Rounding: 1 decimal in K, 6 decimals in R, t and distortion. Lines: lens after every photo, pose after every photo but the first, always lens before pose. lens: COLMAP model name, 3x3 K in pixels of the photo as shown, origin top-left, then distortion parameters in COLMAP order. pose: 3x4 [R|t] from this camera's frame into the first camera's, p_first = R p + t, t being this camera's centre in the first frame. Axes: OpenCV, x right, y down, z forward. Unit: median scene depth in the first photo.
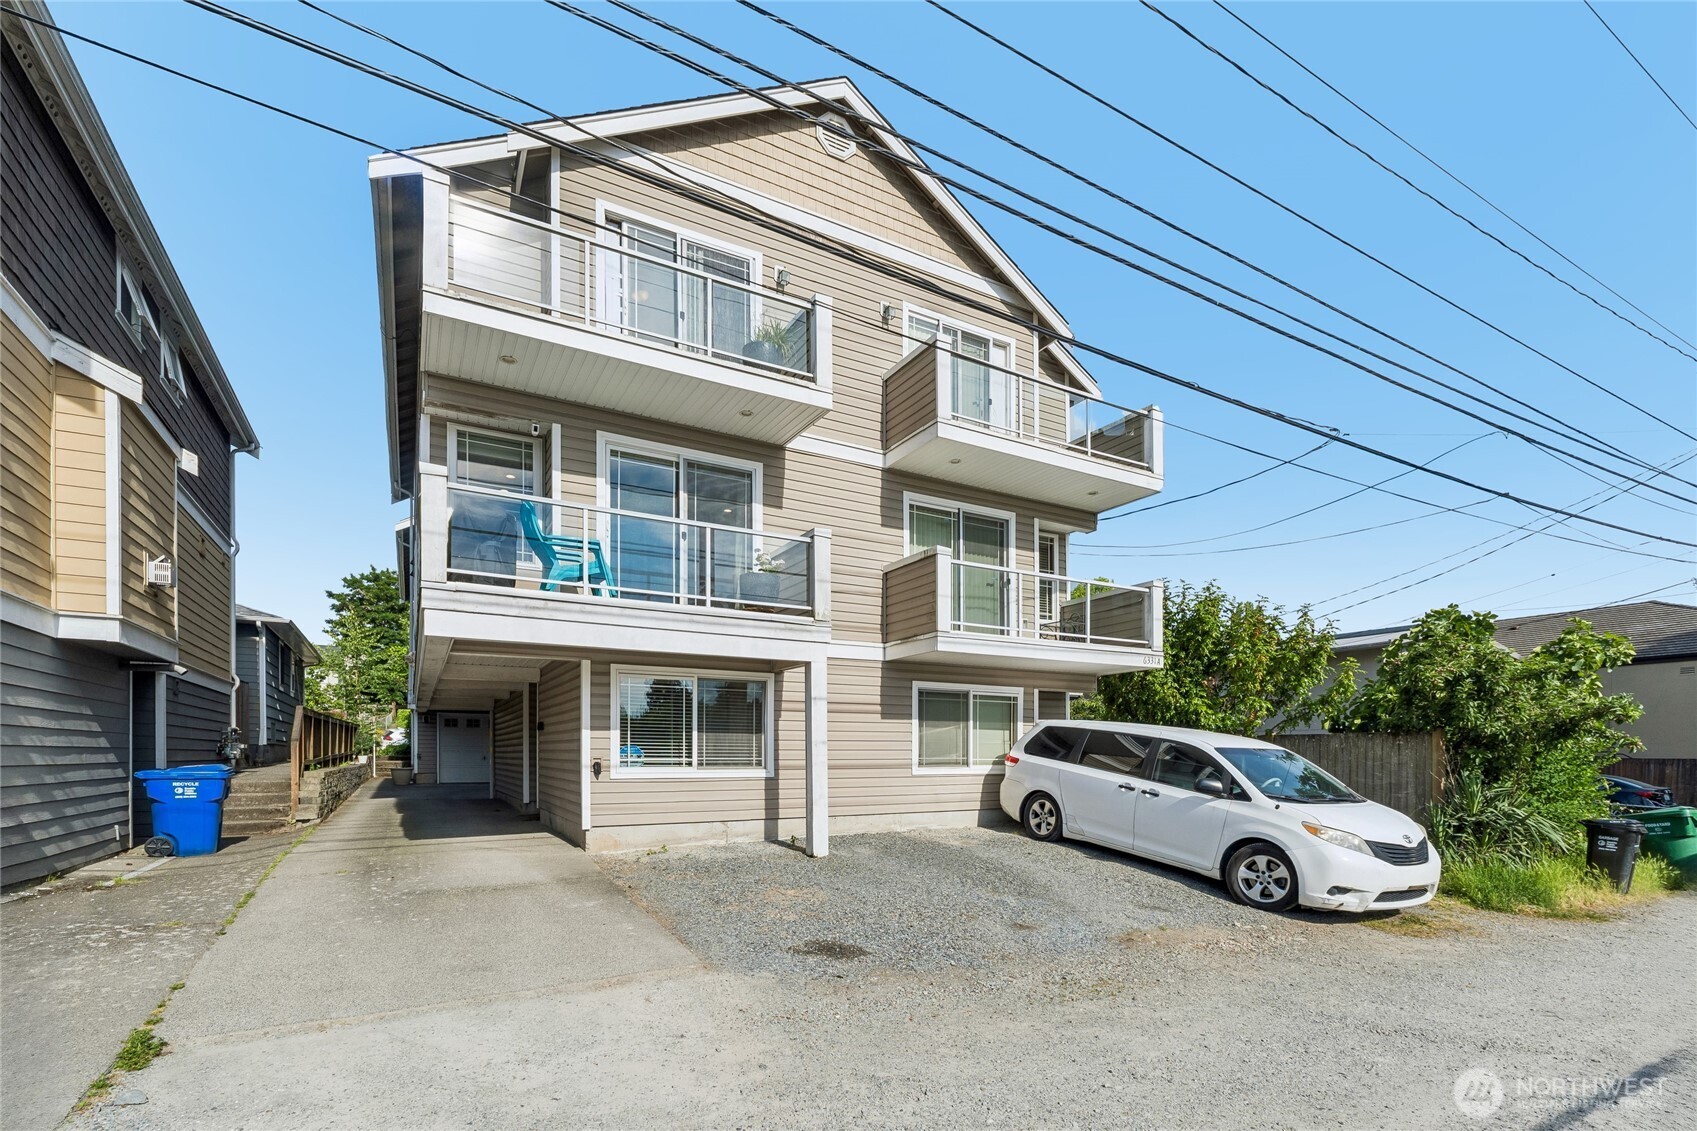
lens RADIAL K [[720.2, 0, 848.5], [0, 720.2, 760.0], [0, 0, 1]] dist [-0.000919, -0.000080]
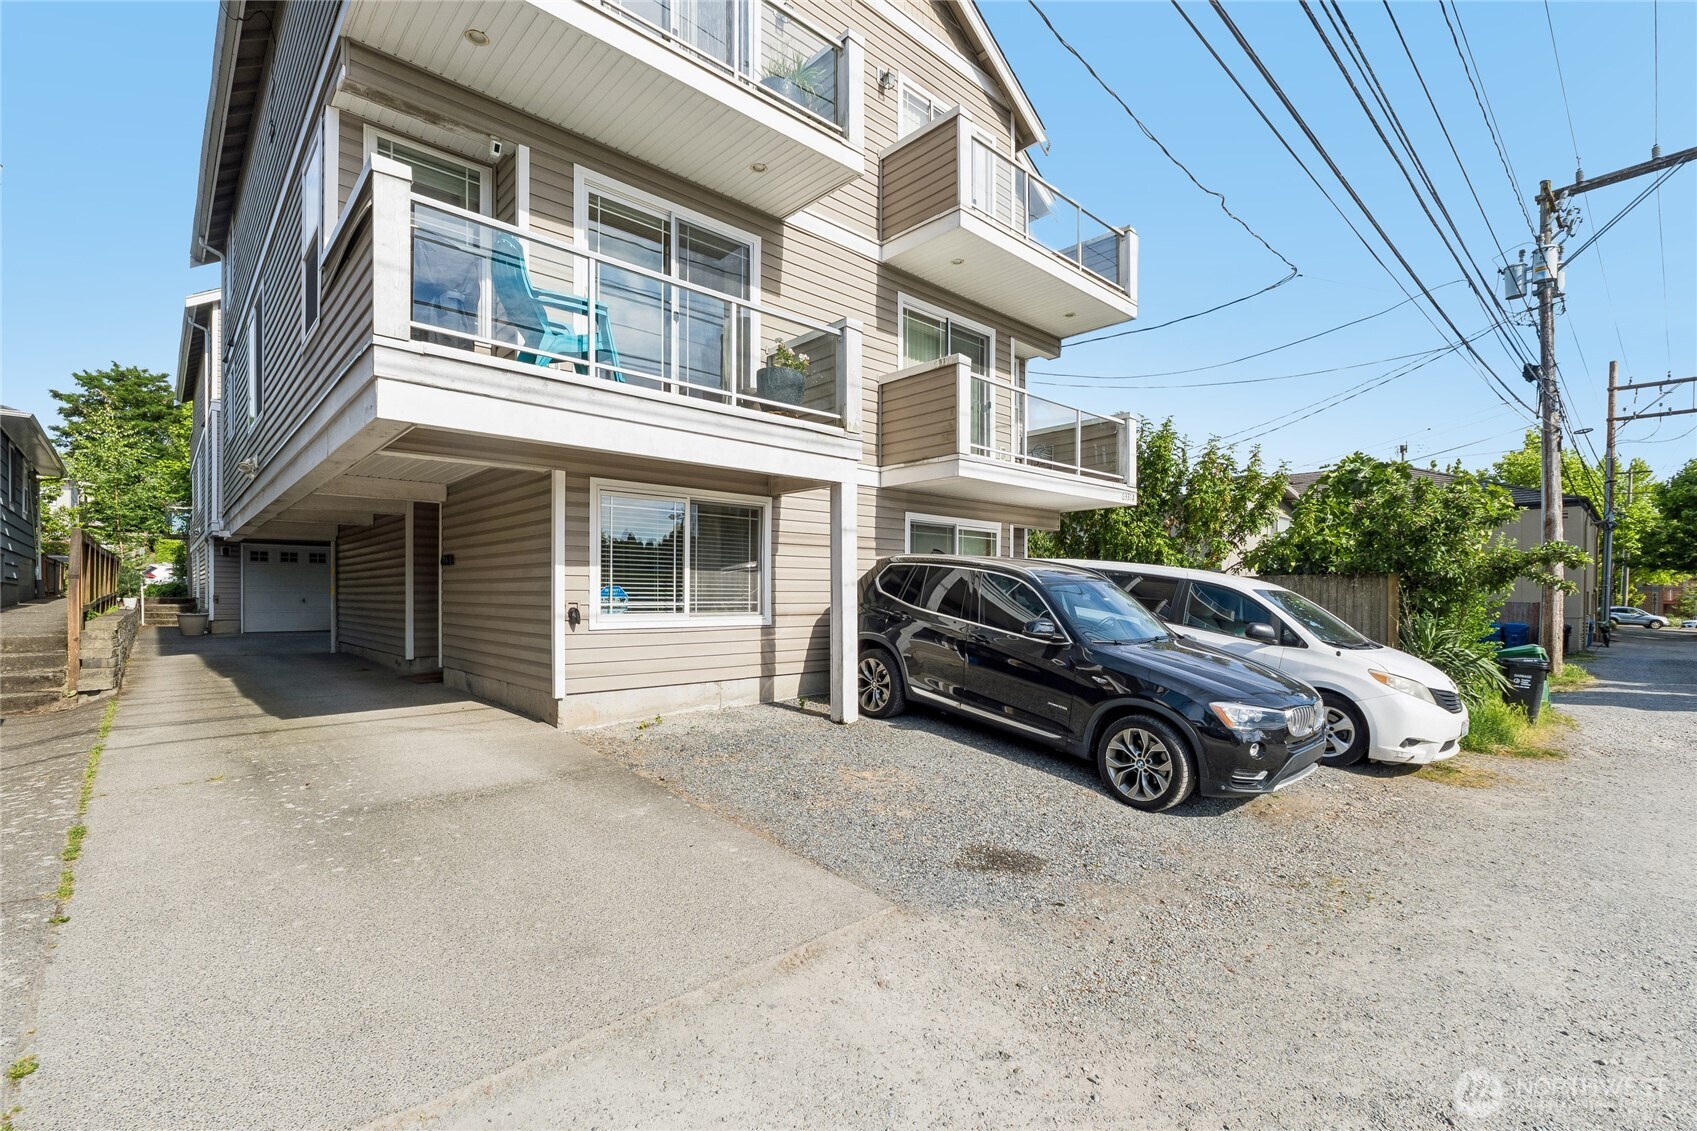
lens RADIAL K [[752.1, 0, 845.5], [0, 752.1, 601.0], [0, 0, 1]] dist [-0.002793, -0.000655]
pose [[0.980899, -0.001425, 0.194510, -0.177363], [0.001535, 0.999999, -0.000415, -0.002683], [-0.194509, 0.000705, 0.980900, 0.142414]]
